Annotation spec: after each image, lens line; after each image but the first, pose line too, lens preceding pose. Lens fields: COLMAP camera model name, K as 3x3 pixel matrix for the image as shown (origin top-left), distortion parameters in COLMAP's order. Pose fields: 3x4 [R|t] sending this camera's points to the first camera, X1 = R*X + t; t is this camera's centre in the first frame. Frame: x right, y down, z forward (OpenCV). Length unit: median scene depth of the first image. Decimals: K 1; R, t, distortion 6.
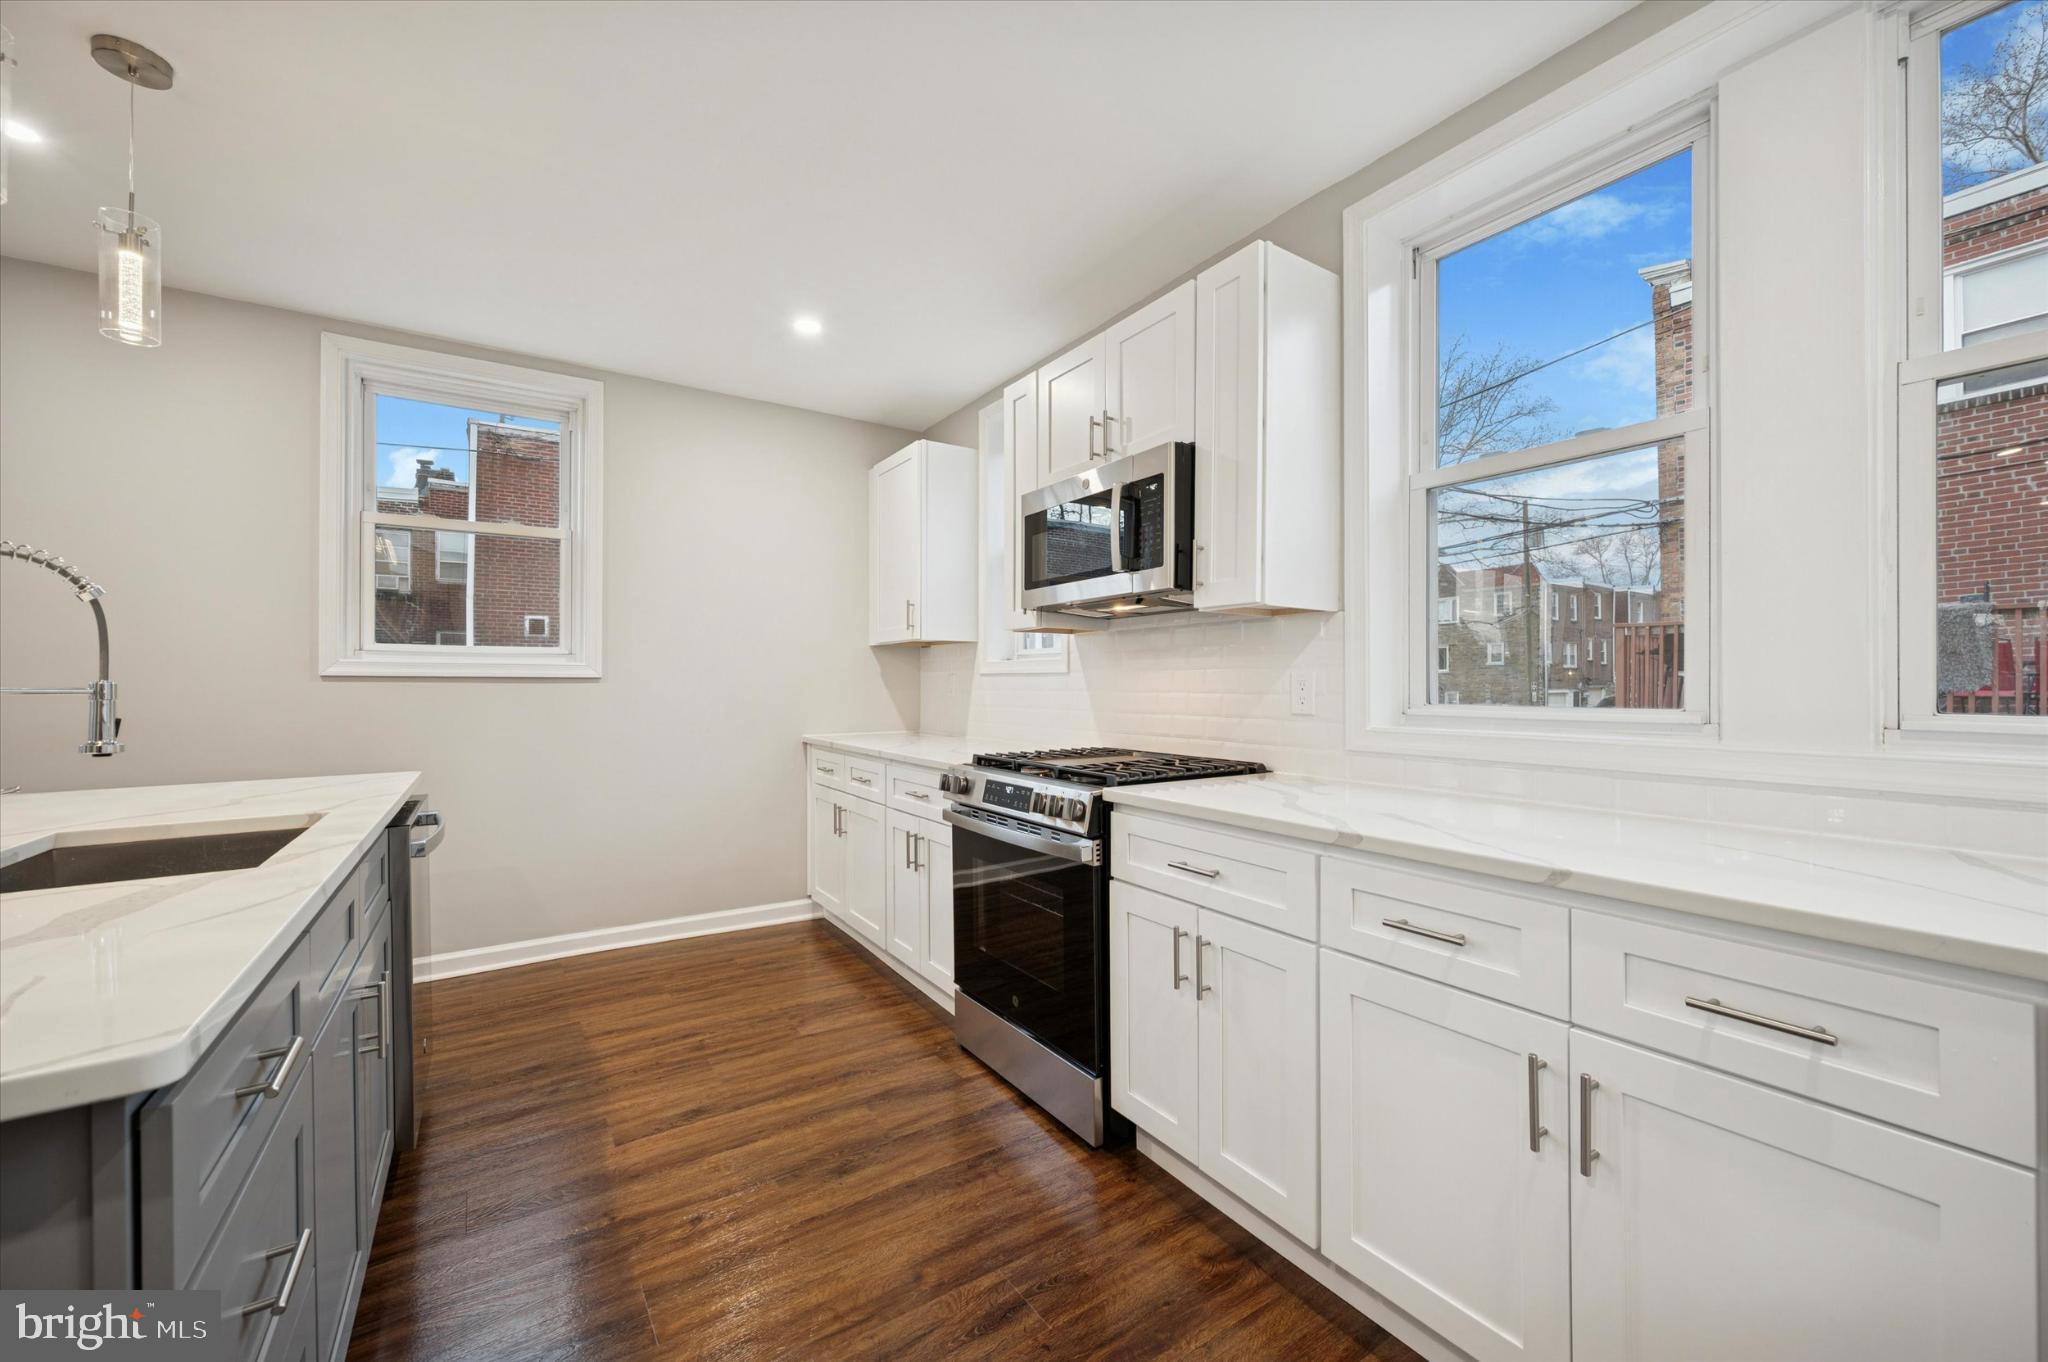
lens RADIAL K [[806.1, 0, 1021.2], [0, 806.1, 679.2], [0, 0, 1]] dist [0.000475, -0.000234]
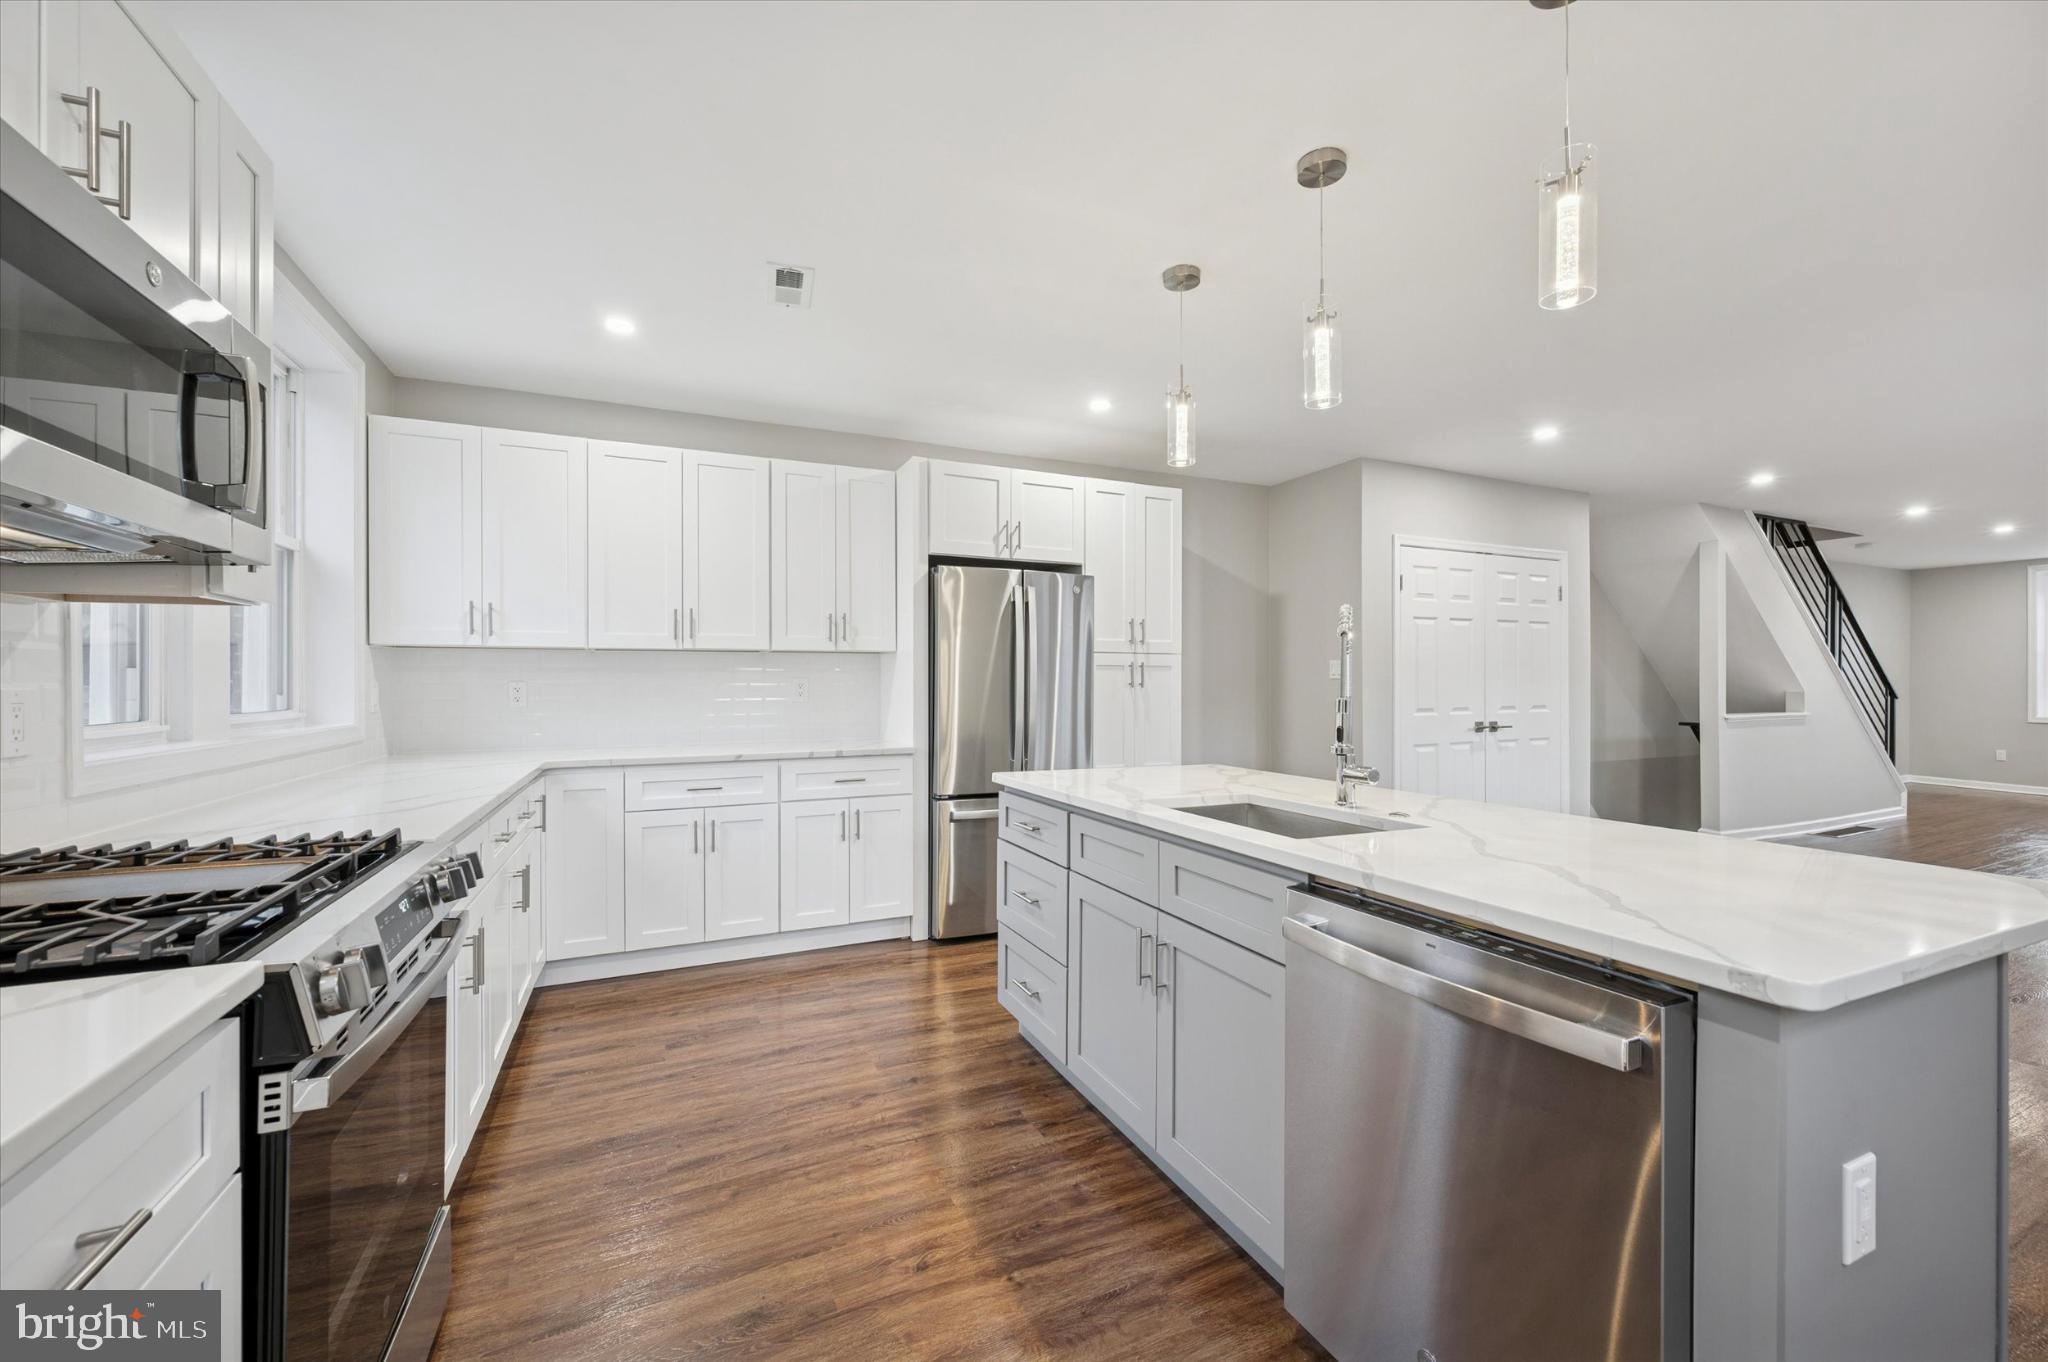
lens RADIAL K [[806.1, 0, 1020.8], [0, 806.1, 688.8], [0, 0, 1]] dist [0.000475, -0.000234]
pose [[-0.988793, 0.004128, 0.149238, -0.450728], [0.004348, 0.999990, 0.001149, -0.008586], [-0.149231, 0.001785, -0.988801, 1.307872]]
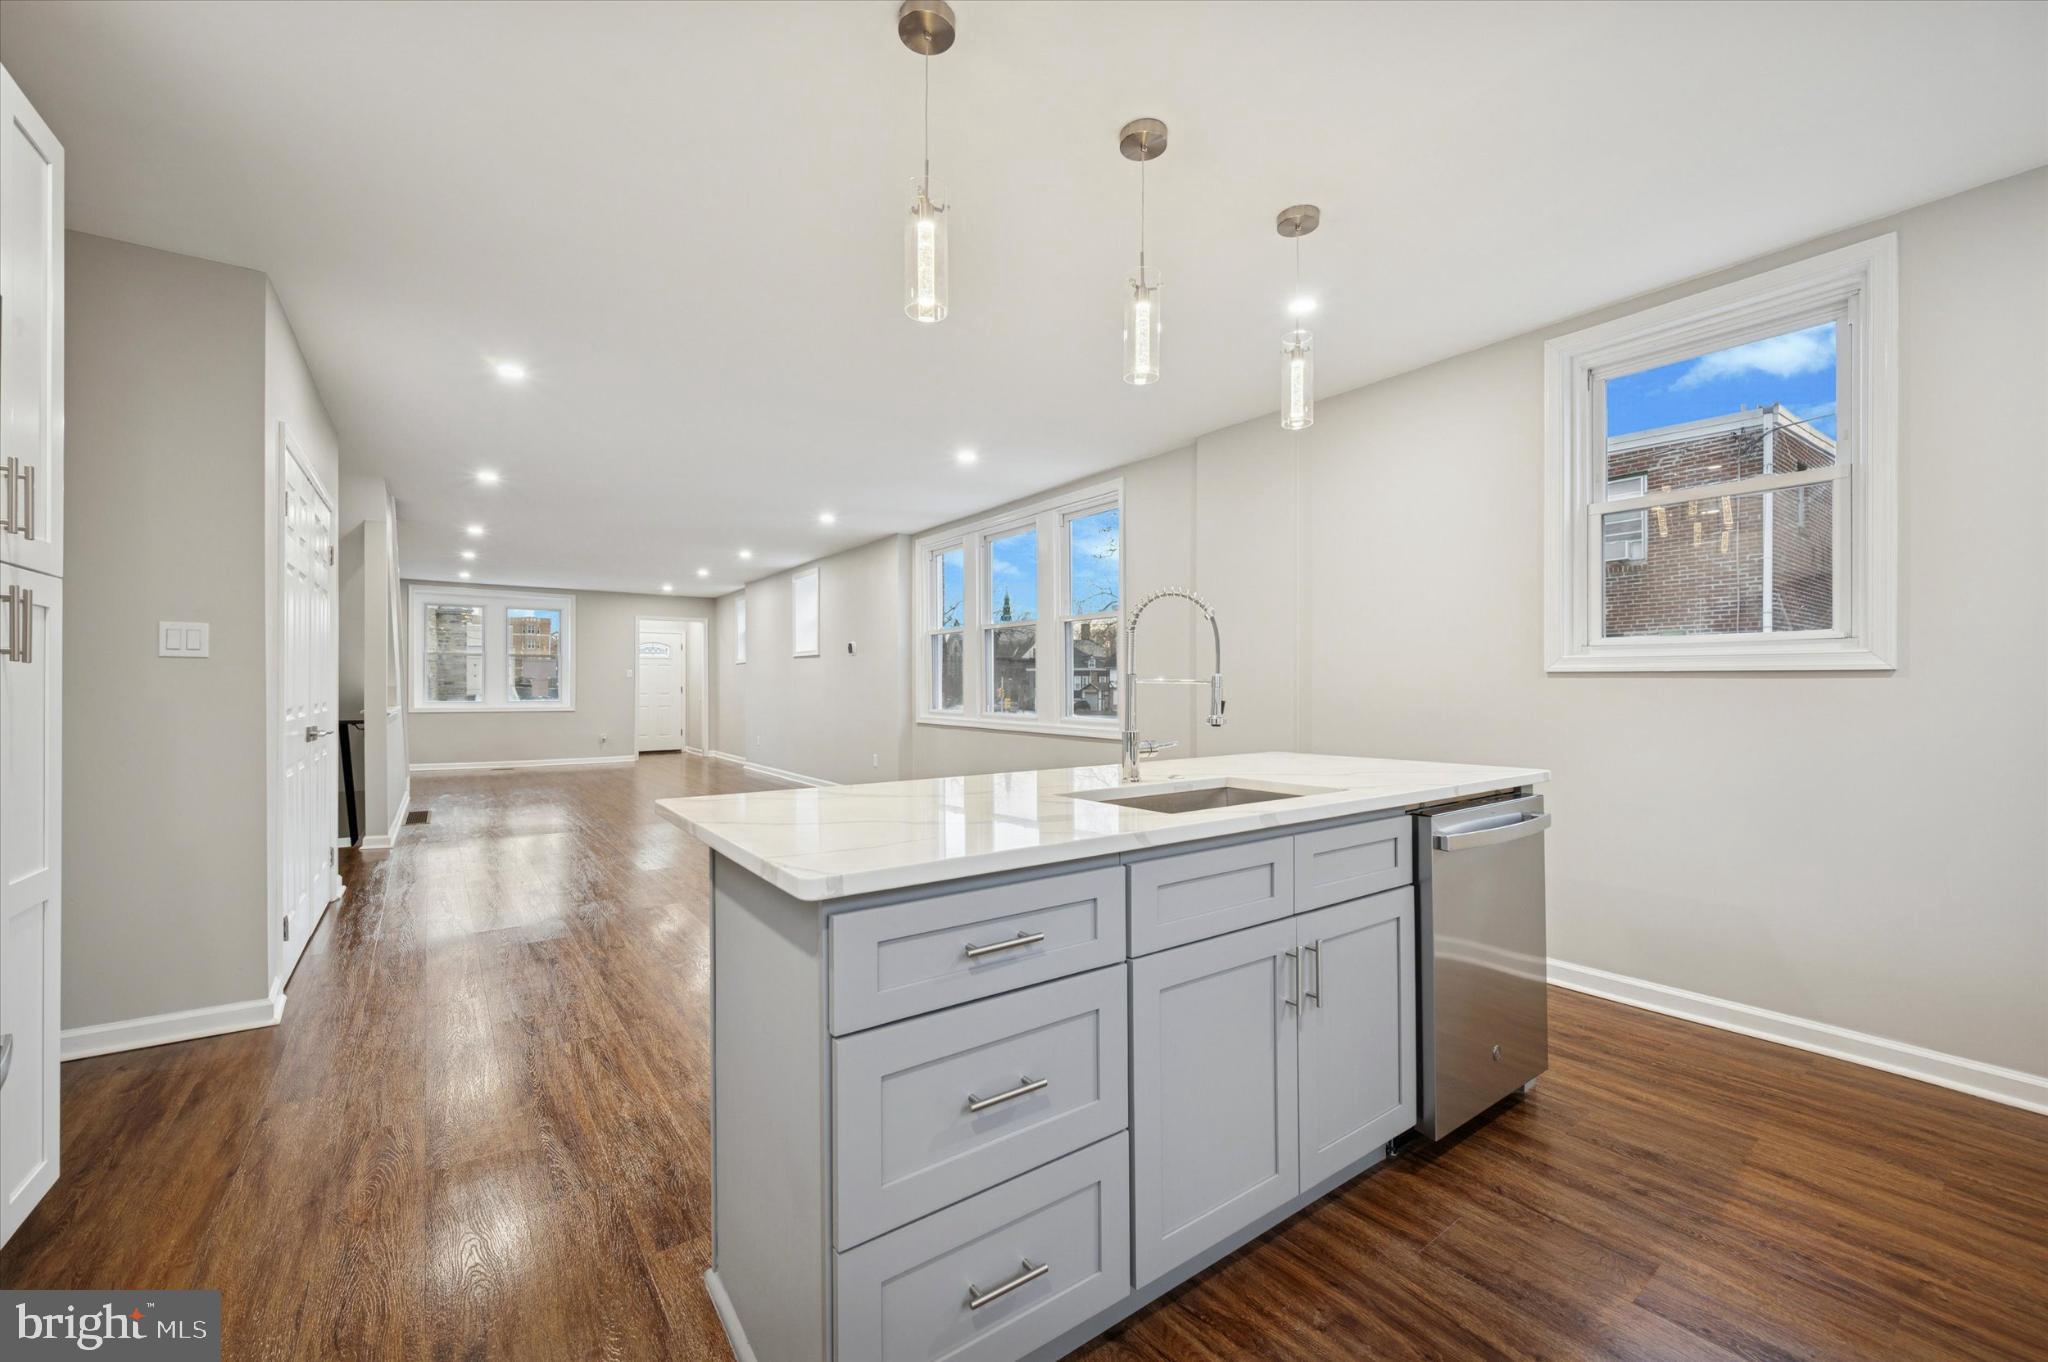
lens RADIAL K [[806.1, 0, 1028.4], [0, 806.1, 685.2], [0, 0, 1]] dist [0.000475, -0.000234]
pose [[0.050281, 0.003485, -0.998729, 0.160352], [0.002993, 0.999989, 0.003640, 0.008169], [0.998731, -0.003172, 0.050270, 0.323979]]
